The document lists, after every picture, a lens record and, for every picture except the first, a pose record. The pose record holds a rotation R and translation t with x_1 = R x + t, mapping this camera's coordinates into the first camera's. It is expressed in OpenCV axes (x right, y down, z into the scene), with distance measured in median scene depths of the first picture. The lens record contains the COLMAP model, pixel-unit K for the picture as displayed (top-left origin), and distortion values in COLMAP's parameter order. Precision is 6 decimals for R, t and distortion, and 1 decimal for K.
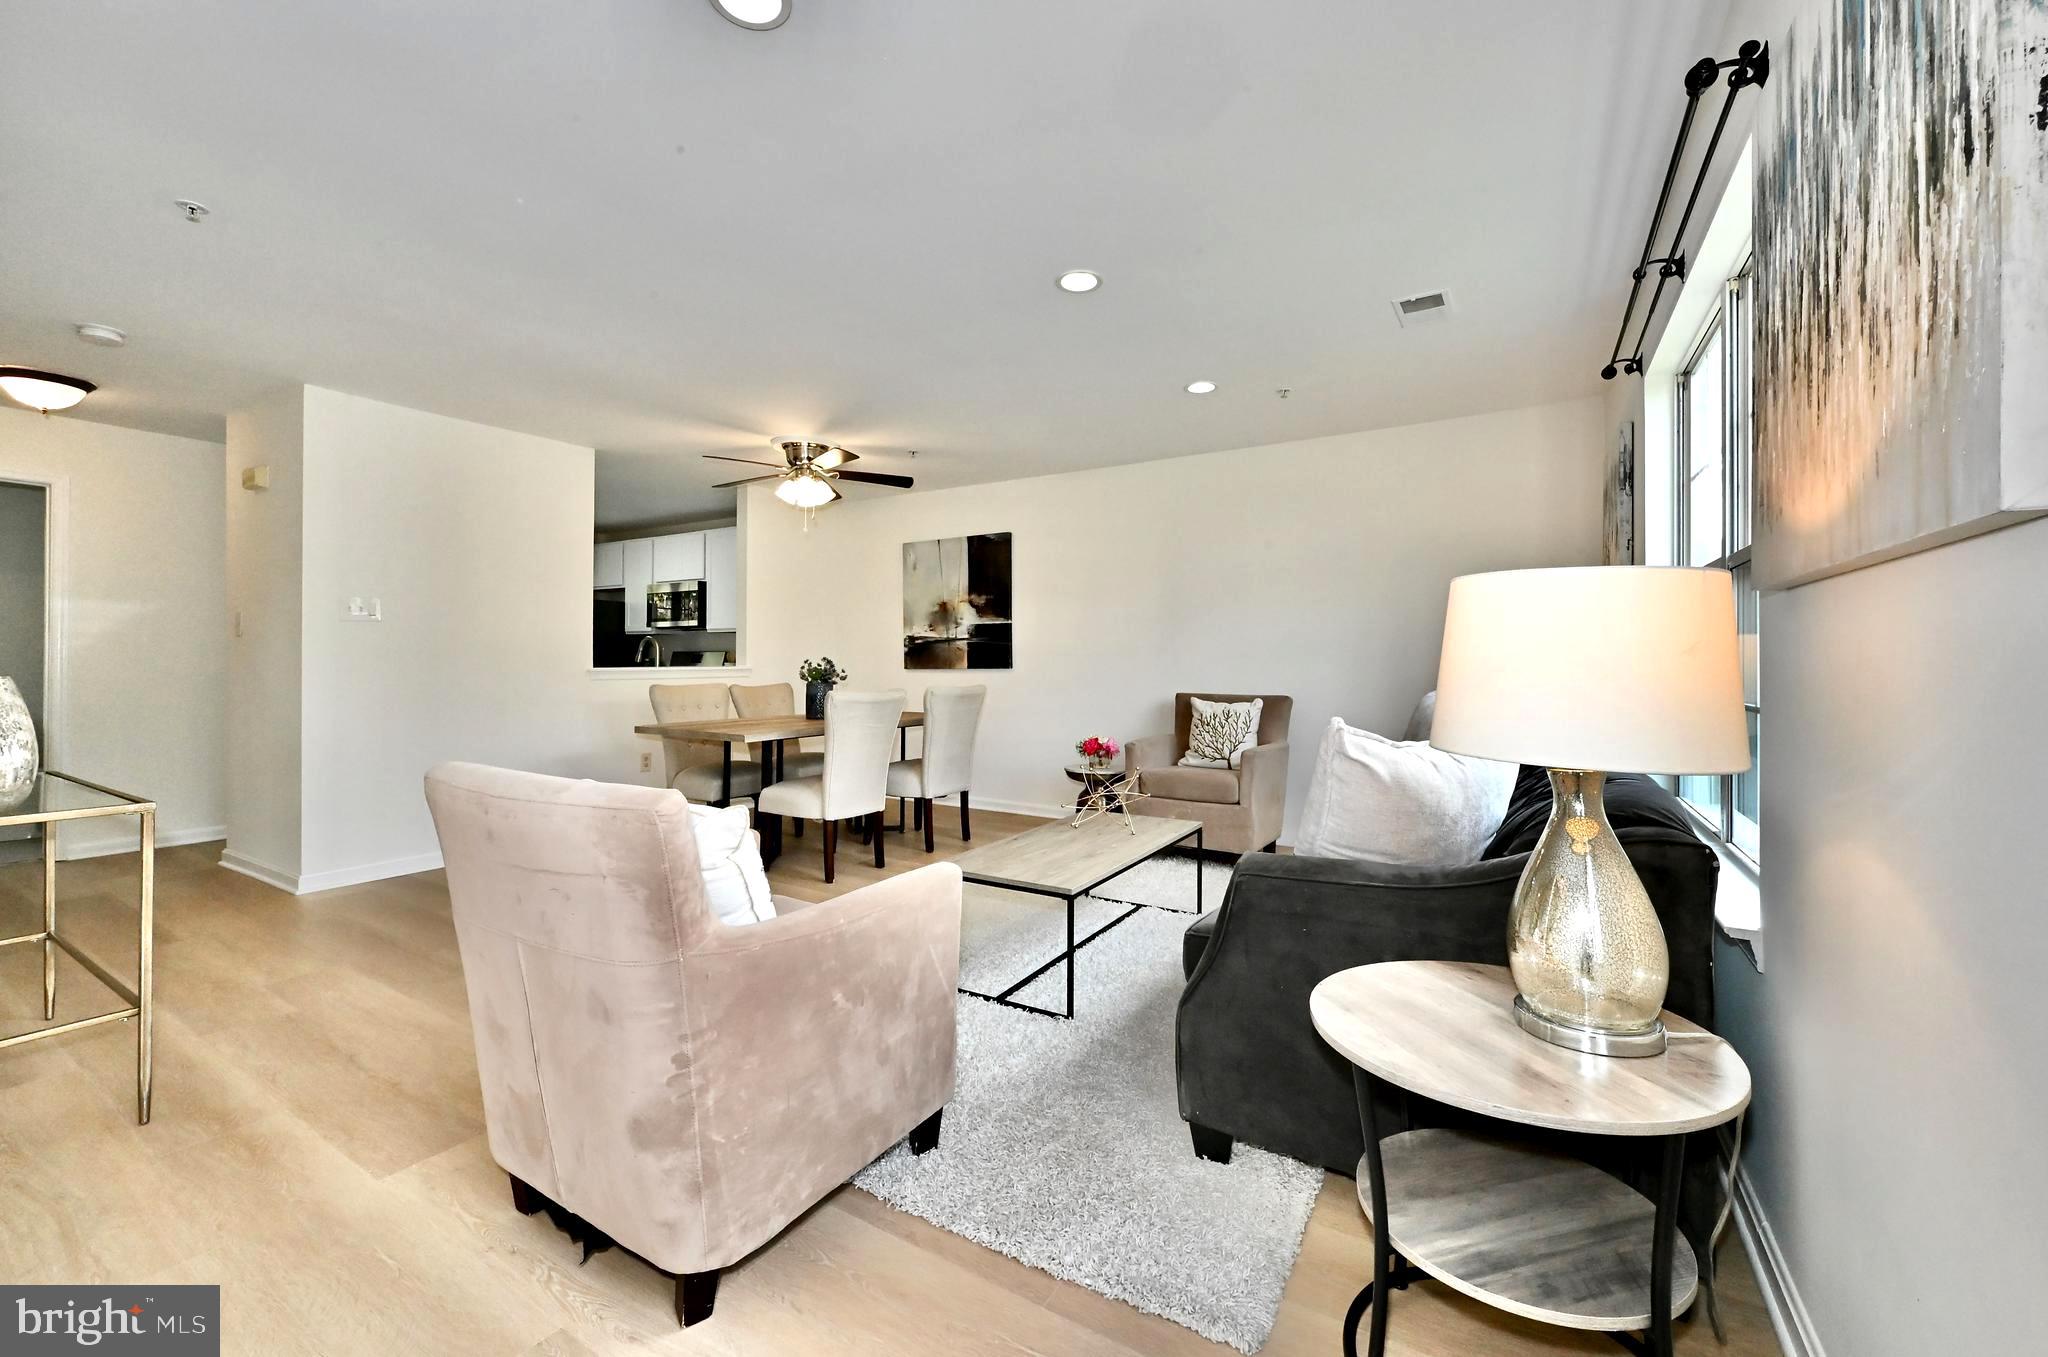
lens RADIAL K [[806.7, 0, 1025.3], [0, 806.7, 660.3], [0, 0, 1]] dist [-0.003266, 0.000774]
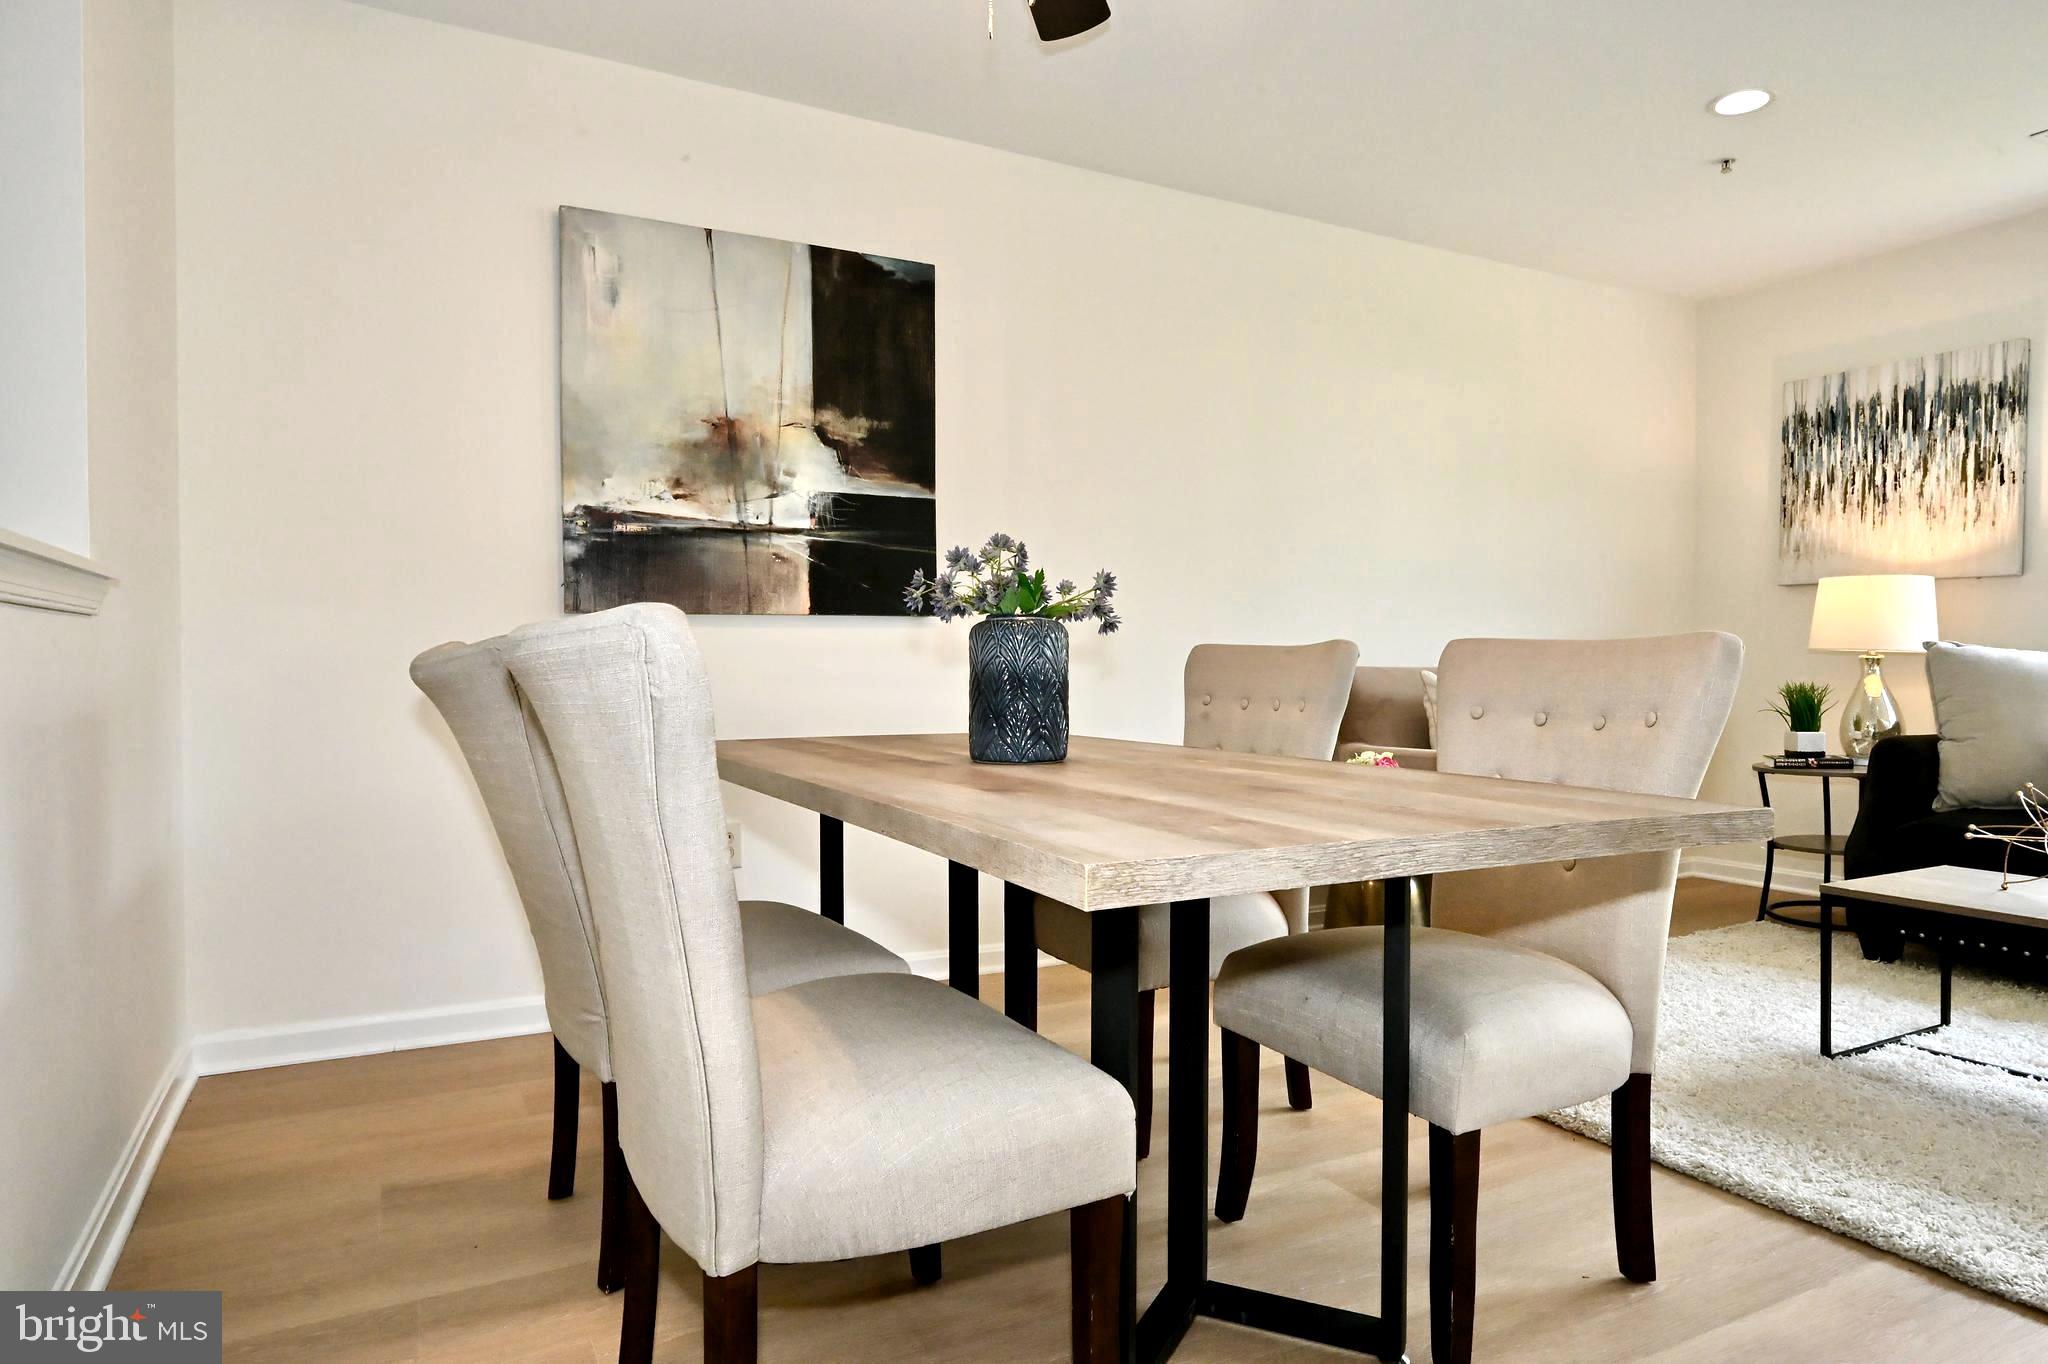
lens RADIAL K [[1199.8, 0, 1028.4], [0, 1199.8, 692.2], [0, 0, 1]] dist [-0.015790, 0.003166]
pose [[0.515160, -0.020767, 0.856842, -0.482222], [-0.000411, 0.999700, 0.024476, 0.032262], [-0.857094, -0.012962, 0.514998, 0.641815]]
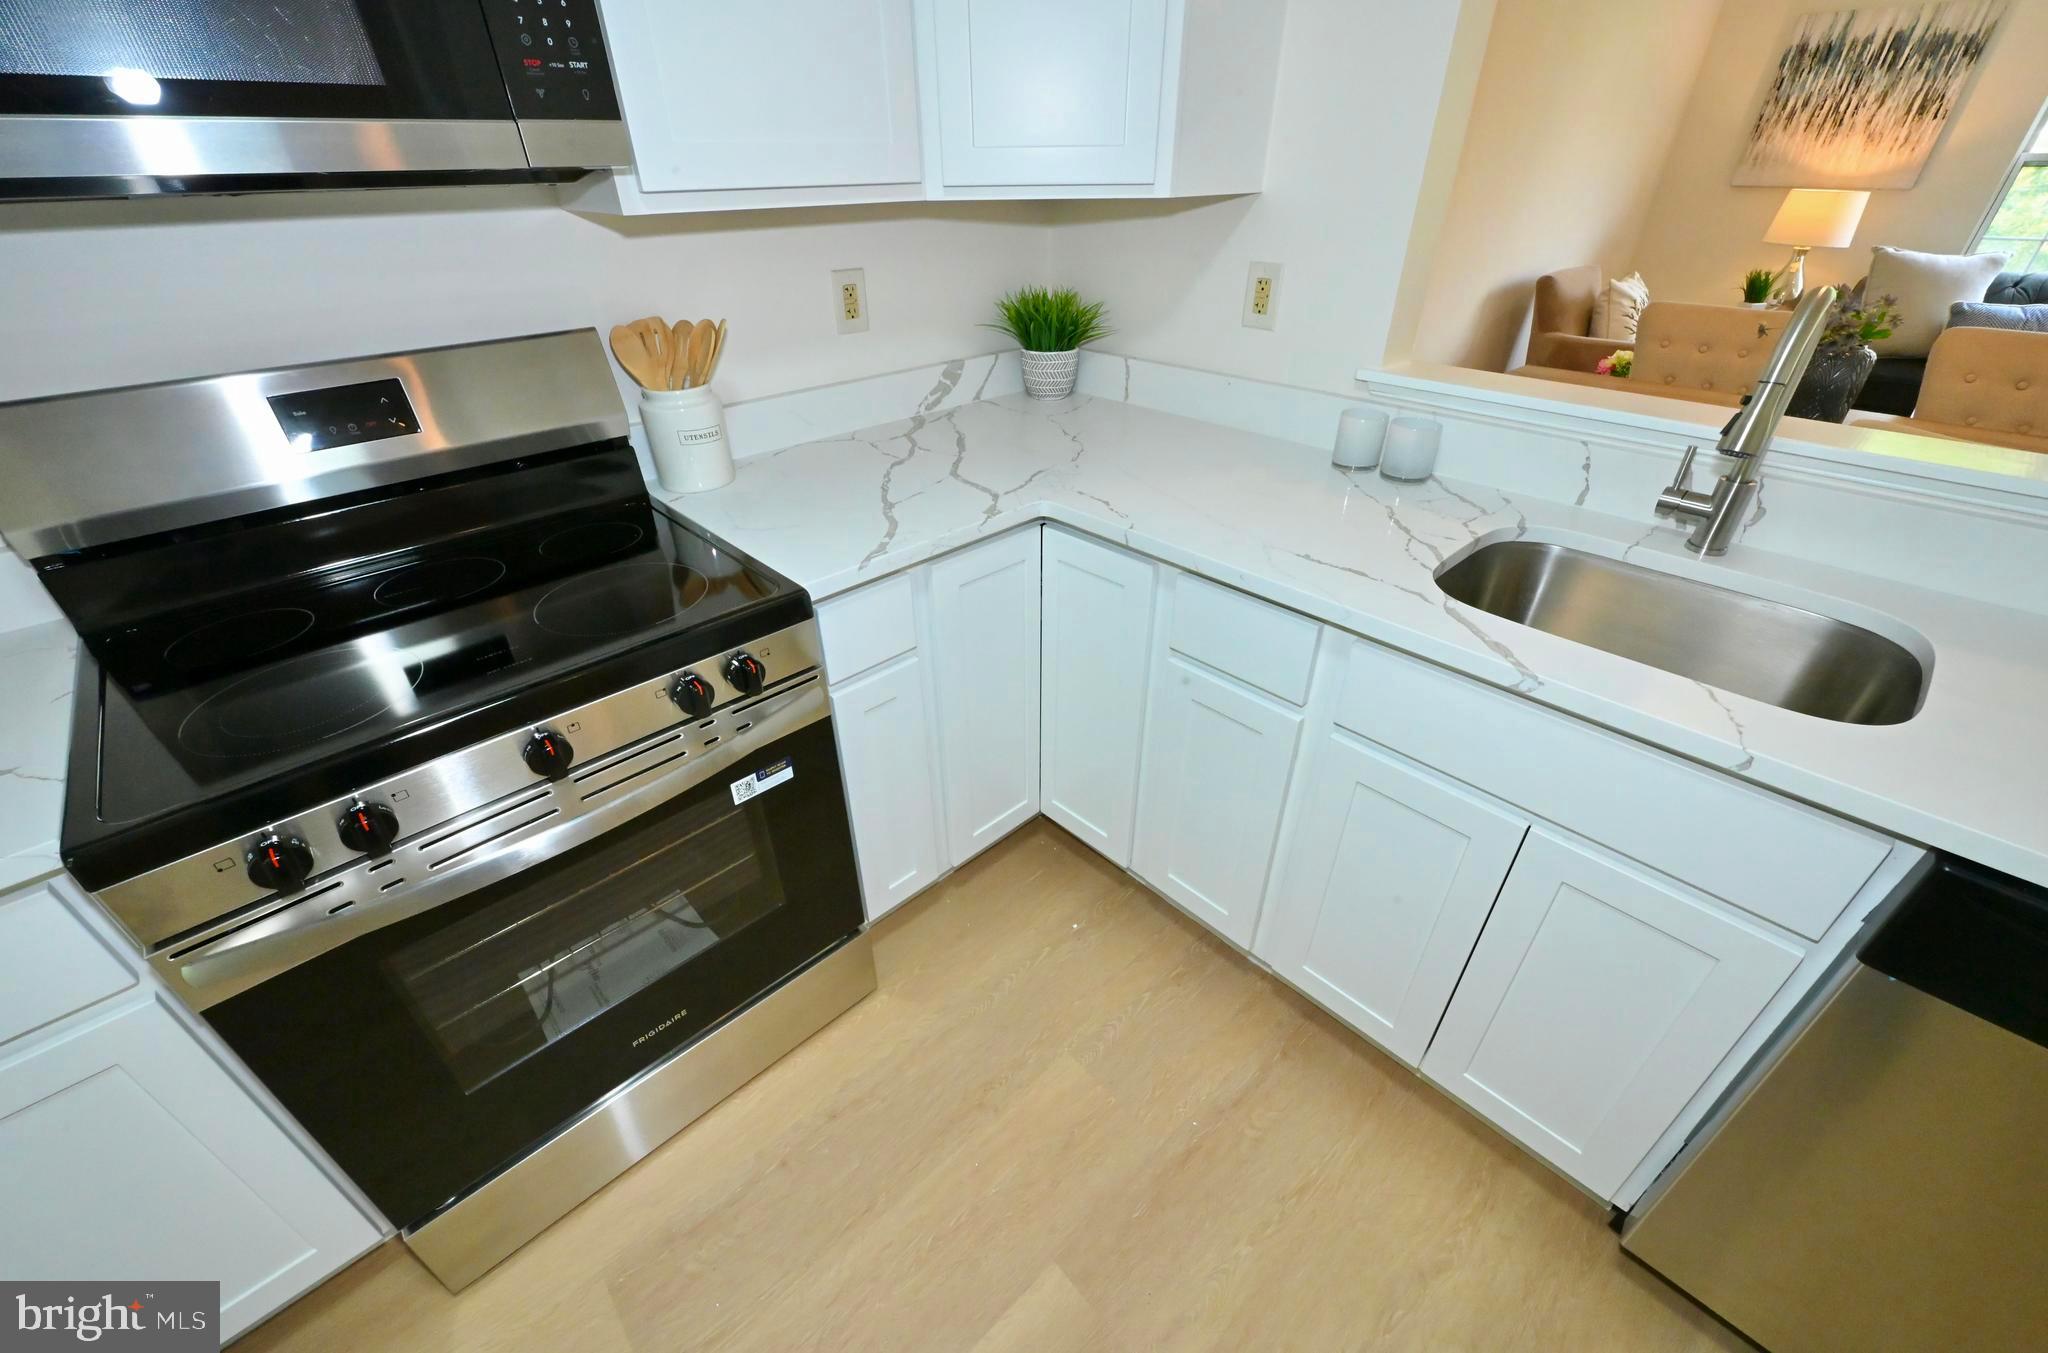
lens RADIAL K [[806.7, 0, 1019.5], [0, 806.7, 685.1], [0, 0, 1]] dist [-0.003266, 0.000774]
pose [[0.283452, -0.526371, 0.801616, -0.660877], [0.012646, 0.837878, 0.545710, -0.049224], [-0.958903, -0.144546, 0.244155, 1.038916]]
